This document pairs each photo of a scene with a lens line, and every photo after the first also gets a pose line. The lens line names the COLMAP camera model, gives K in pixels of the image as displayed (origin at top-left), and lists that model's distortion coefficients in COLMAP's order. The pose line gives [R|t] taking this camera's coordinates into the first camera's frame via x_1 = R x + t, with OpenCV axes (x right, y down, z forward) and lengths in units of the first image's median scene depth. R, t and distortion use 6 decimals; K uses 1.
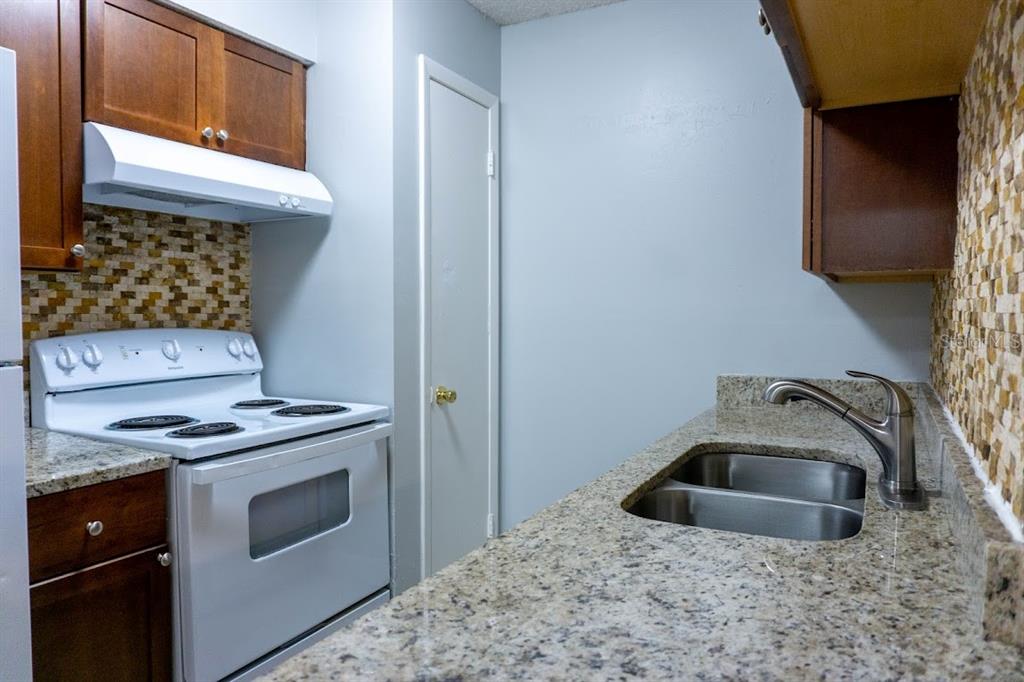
lens RADIAL K [[685.6, 0, 512.0], [0, 685.6, 341.0], [0, 0, 1]] dist [-0.033362, 0.027817]
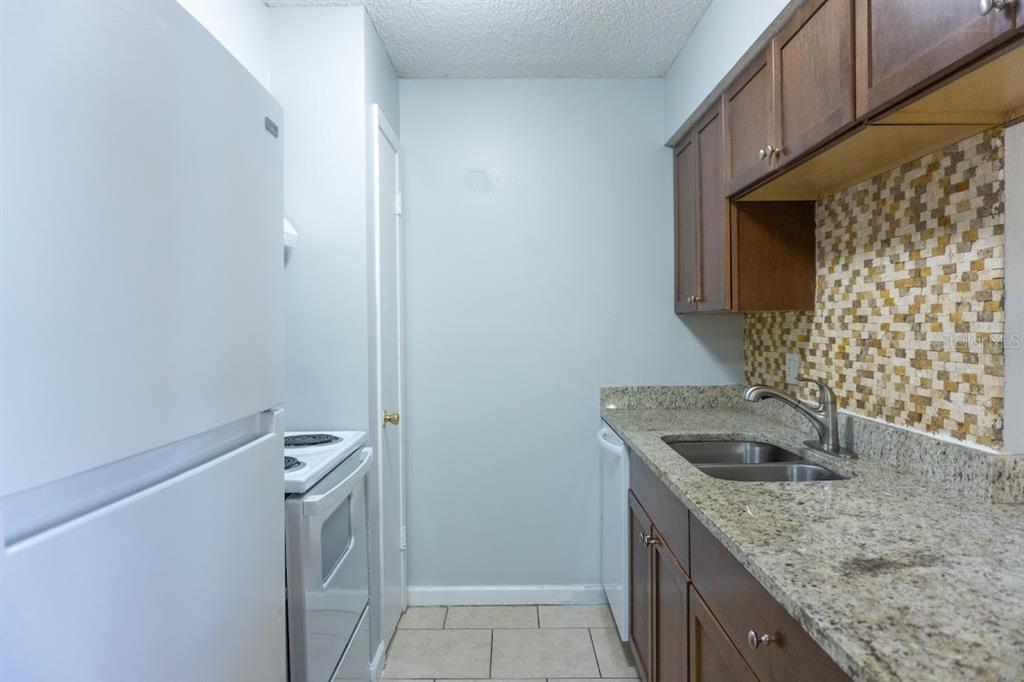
lens RADIAL K [[685.6, 0, 512.0], [0, 685.6, 341.0], [0, 0, 1]] dist [-0.033362, 0.027817]
pose [[0.881264, -0.019744, 0.472212, -0.509021], [0.032482, 0.999295, -0.018836, -0.019294], [-0.471507, 0.031938, 0.881284, -0.044429]]
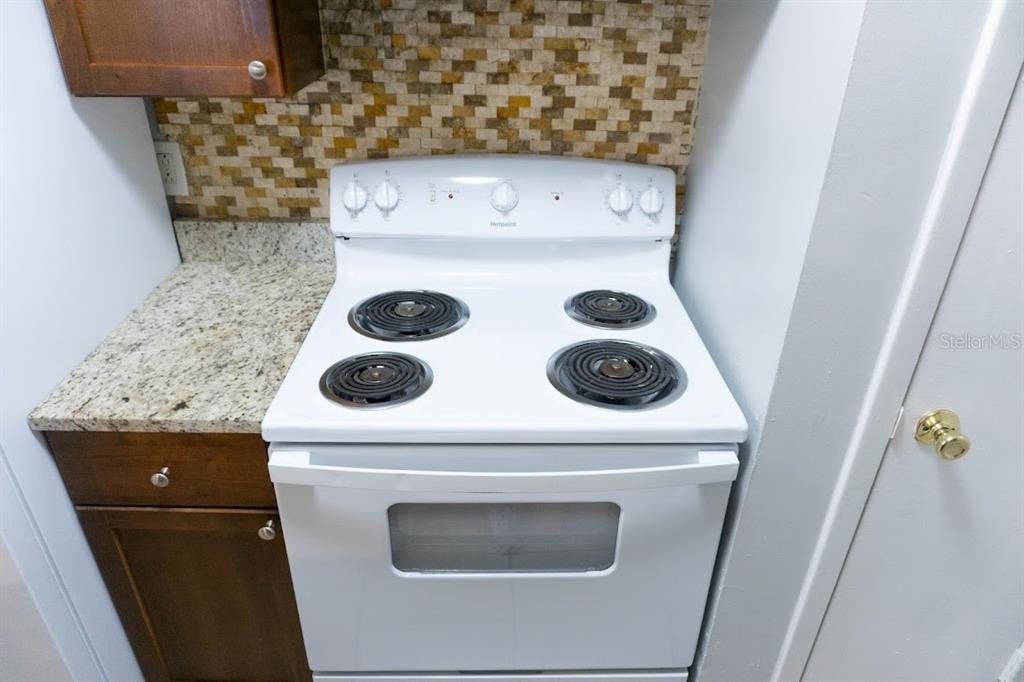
lens RADIAL K [[694.2, 0, 512.0], [0, 694.2, 341.0], [0, 0, 1]] dist [-0.003803, -0.002156]
pose [[0.471683, 0.432666, -0.768320, 0.094352], [-0.056742, 0.884427, 0.463215, -0.181696], [0.879941, -0.174895, 0.441720, 0.692483]]
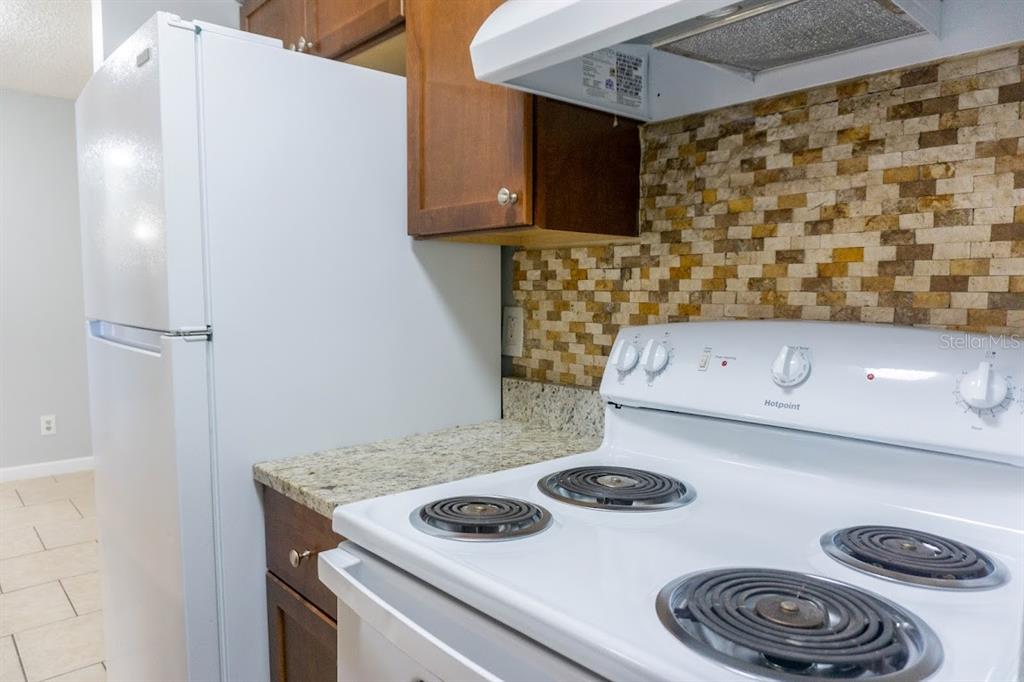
lens RADIAL K [[694.2, 0, 512.0], [0, 694.2, 341.0], [0, 0, 1]] dist [-0.003803, -0.002156]
pose [[-0.350586, 0.060994, -0.934542, 0.025454], [-0.048139, 0.995384, 0.083024, -0.036877], [0.935293, 0.074095, -0.346031, 1.004163]]
